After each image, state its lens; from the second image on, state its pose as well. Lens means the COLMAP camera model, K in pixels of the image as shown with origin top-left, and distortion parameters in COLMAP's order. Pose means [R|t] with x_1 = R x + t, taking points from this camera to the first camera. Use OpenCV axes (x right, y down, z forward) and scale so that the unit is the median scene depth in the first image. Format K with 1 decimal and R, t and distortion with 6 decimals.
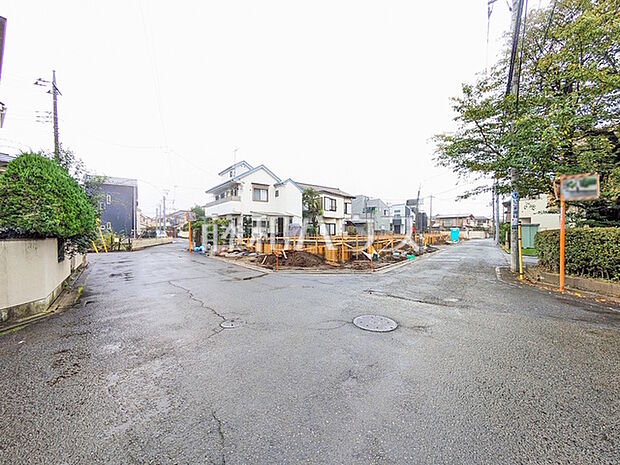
lens RADIAL K [[244.8, 0, 310.0], [0, 244.8, 232.5], [0, 0, 1]] dist [0.001146, 0.000247]
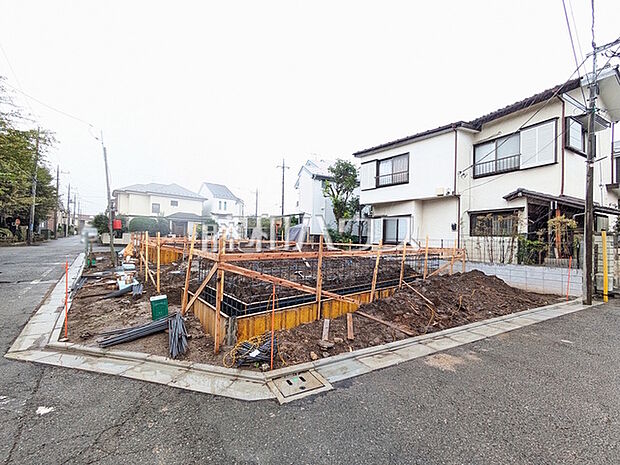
lens RADIAL K [[244.8, 0, 310.0], [0, 244.8, 232.5], [0, 0, 1]] dist [0.001146, 0.000247]
pose [[-0.241431, -0.008611, -0.970380, 0.507507], [-0.015962, 0.999861, -0.004901, -0.003100], [0.970287, 0.014306, -0.241535, 0.920369]]
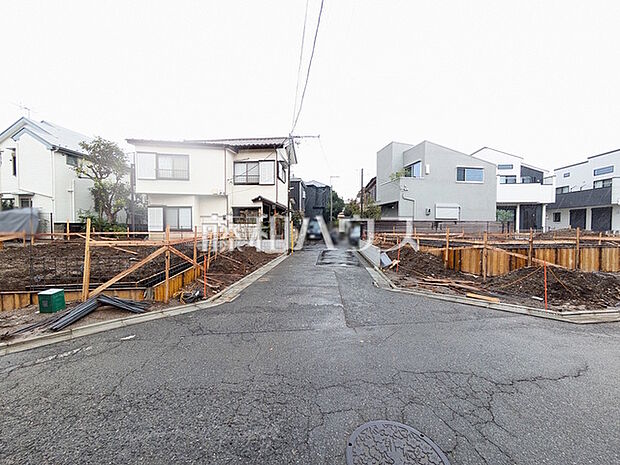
lens RADIAL K [[244.8, 0, 310.0], [0, 244.8, 232.5], [0, 0, 1]] dist [0.001146, 0.000247]
pose [[0.698869, 0.037618, -0.714259, 0.597388], [-0.012878, 0.999116, 0.040020, -0.007177], [0.715133, -0.018771, 0.698736, 0.813926]]
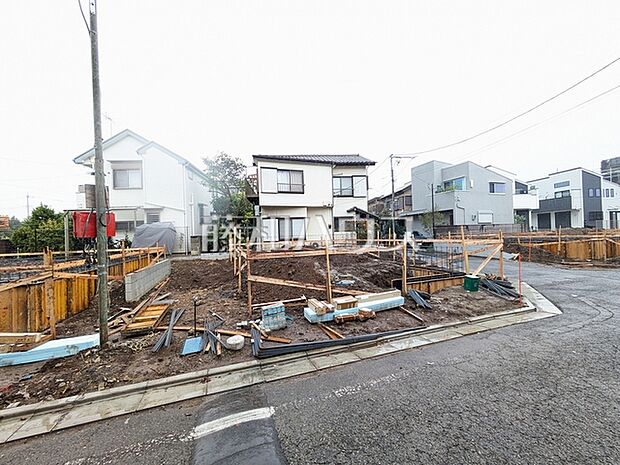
lens RADIAL K [[244.8, 0, 310.0], [0, 244.8, 232.5], [0, 0, 1]] dist [0.001146, 0.000247]
pose [[0.827964, -0.010925, -0.560674, 0.396904], [0.019582, 0.999764, 0.009436, -0.008080], [0.560439, -0.018792, 0.827983, 0.561561]]
